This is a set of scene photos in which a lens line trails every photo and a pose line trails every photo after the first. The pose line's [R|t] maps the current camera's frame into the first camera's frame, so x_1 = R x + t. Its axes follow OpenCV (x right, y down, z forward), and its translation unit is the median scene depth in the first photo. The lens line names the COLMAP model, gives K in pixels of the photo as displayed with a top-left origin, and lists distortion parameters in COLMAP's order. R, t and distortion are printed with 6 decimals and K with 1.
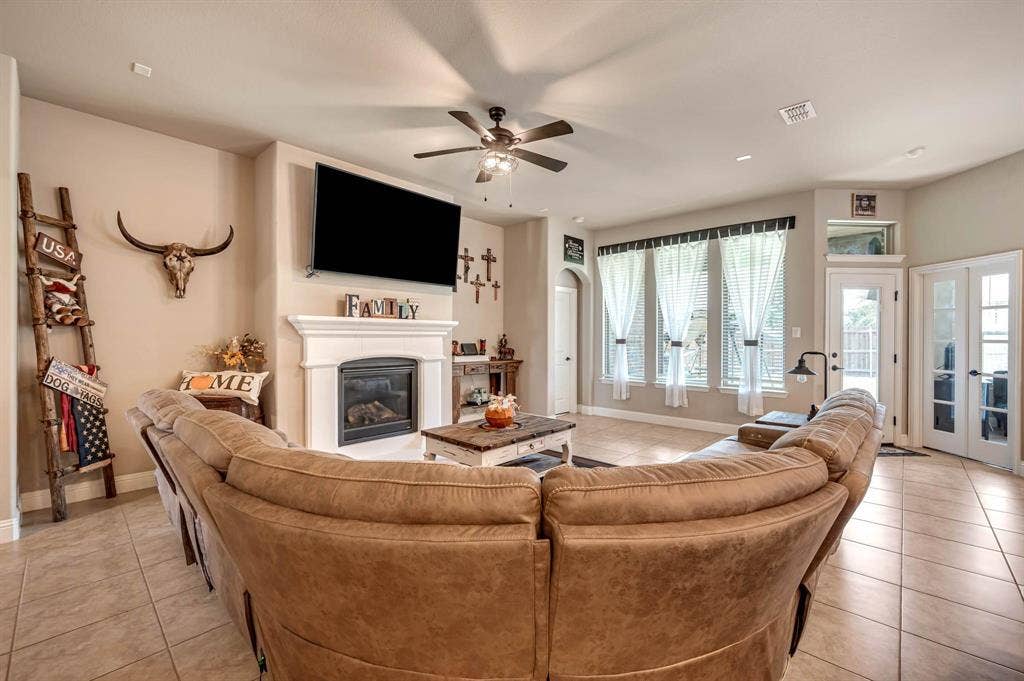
lens RADIAL K [[427.8, 0, 512.0], [0, 427.8, 340.5], [0, 0, 1]] dist [-0.000225, -0.000392]
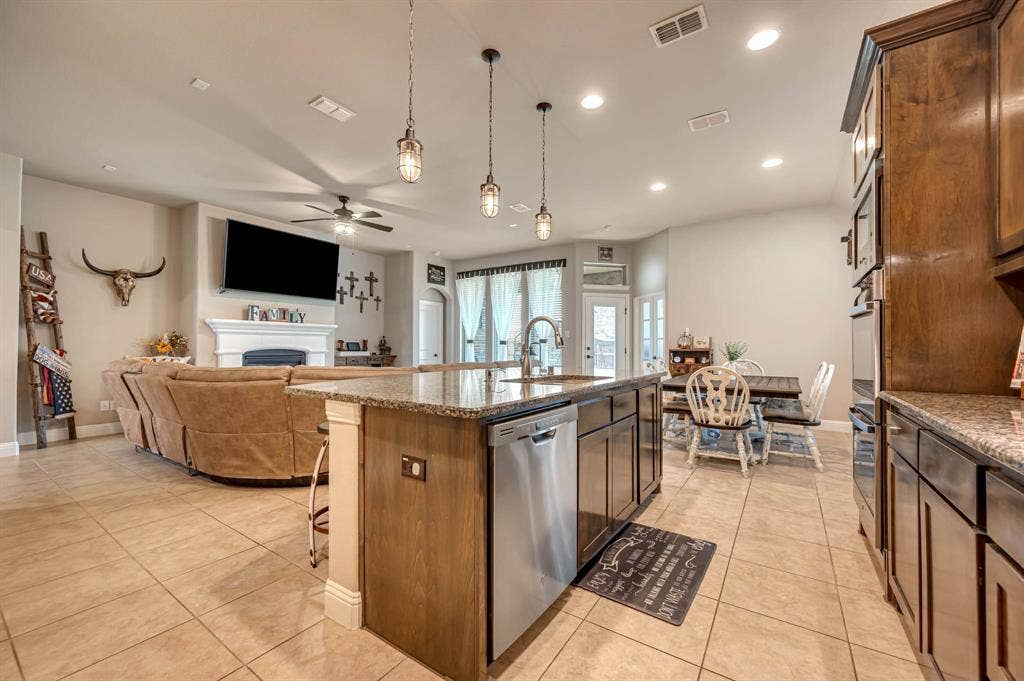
lens RADIAL K [[415.9, 0, 512.0], [0, 415.9, 343.1], [0, 0, 1]] dist [-0.000766, 0.000182]
pose [[0.989006, 0.001742, 0.147868, 0.307242], [0.000962, 0.999834, -0.018211, 0.051349], [-0.147875, 0.018153, 0.988839, -0.567728]]
